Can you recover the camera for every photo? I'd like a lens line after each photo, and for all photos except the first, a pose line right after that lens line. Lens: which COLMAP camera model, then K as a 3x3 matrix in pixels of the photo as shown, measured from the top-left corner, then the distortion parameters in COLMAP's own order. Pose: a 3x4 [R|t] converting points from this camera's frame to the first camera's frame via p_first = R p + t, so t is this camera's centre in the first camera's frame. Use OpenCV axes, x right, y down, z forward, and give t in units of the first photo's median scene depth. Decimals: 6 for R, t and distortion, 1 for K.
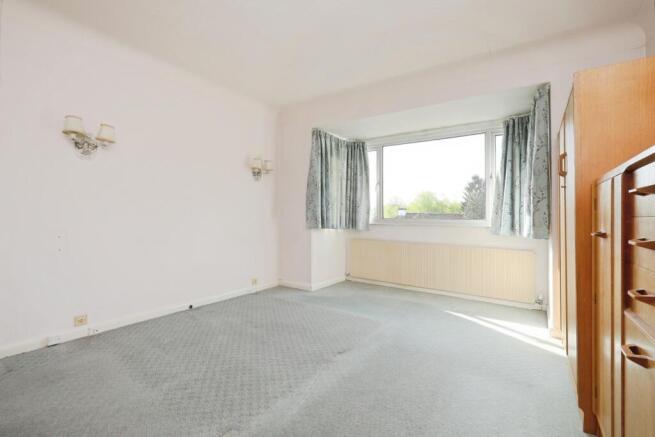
lens RADIAL K [[300.6, 0, 330.4], [0, 300.6, 214.2], [0, 0, 1]] dist [0.005191, 0.000277]
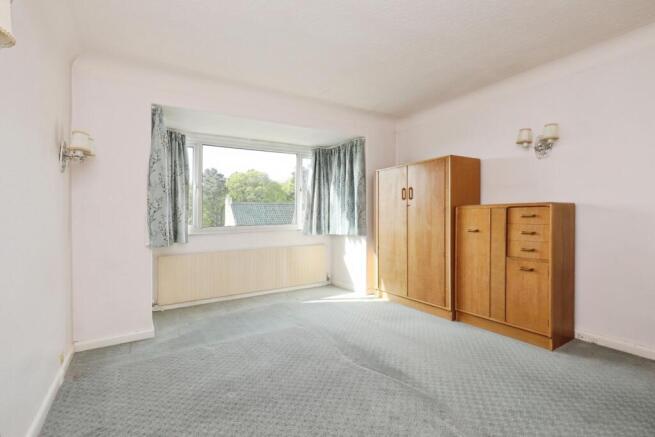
lens RADIAL K [[300.6, 0, 330.4], [0, 300.6, 223.4], [0, 0, 1]] dist [0.005191, 0.000277]
pose [[0.413081, -0.043936, 0.909634, -0.570030], [0.019756, 0.999033, 0.039283, -0.030854], [-0.910480, 0.001743, 0.413549, 0.365440]]
